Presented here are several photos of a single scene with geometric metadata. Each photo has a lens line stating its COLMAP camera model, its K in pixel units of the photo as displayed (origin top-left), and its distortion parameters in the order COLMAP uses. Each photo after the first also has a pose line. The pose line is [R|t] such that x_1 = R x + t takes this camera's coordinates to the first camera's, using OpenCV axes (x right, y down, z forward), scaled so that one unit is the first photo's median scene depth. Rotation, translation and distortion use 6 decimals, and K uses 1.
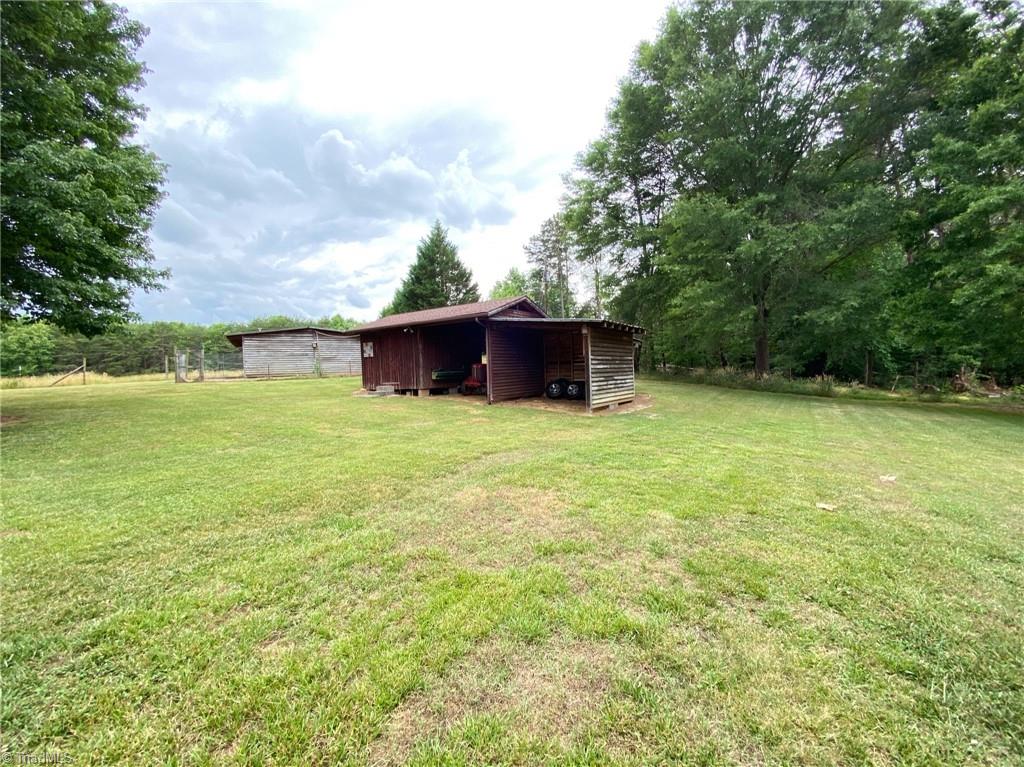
lens RADIAL K [[409.9, 0, 515.5], [0, 409.9, 384.5], [0, 0, 1]] dist [0.005285, -0.013387]
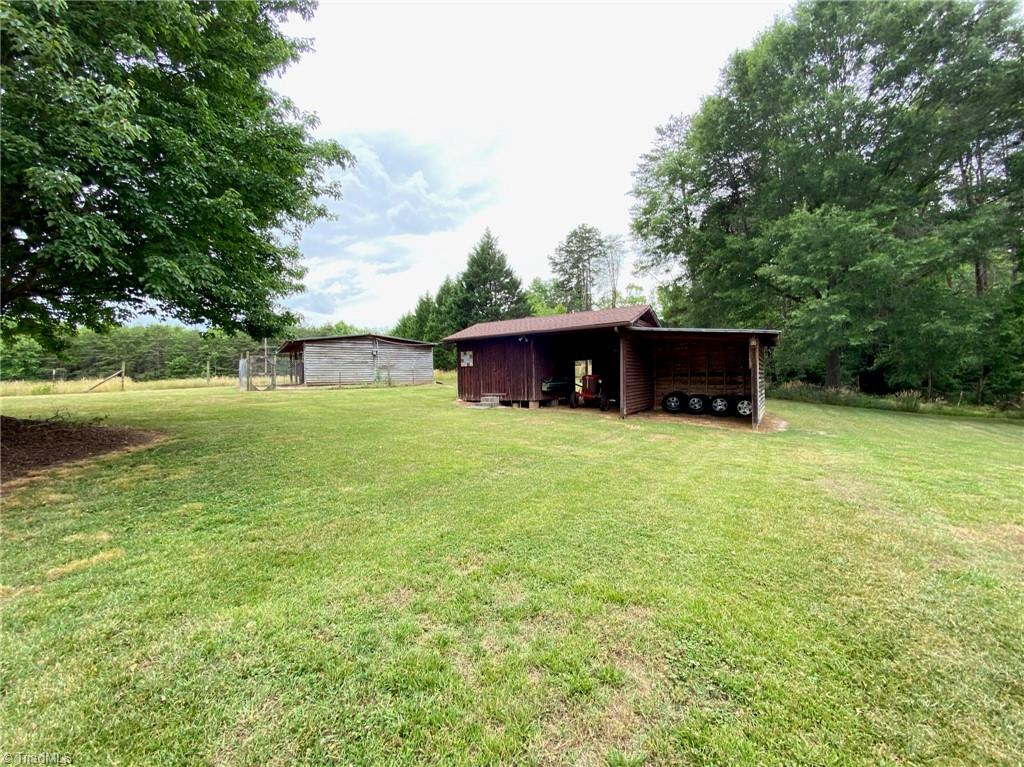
lens RADIAL K [[409.9, 0, 509.7], [0, 409.9, 383.0], [0, 0, 1]] dist [0.005285, -0.013387]
pose [[0.999272, 0.013362, 0.035741, -0.214237], [-0.012373, 0.999538, -0.027772, -0.002215], [-0.036095, 0.027310, 0.998975, 0.033707]]
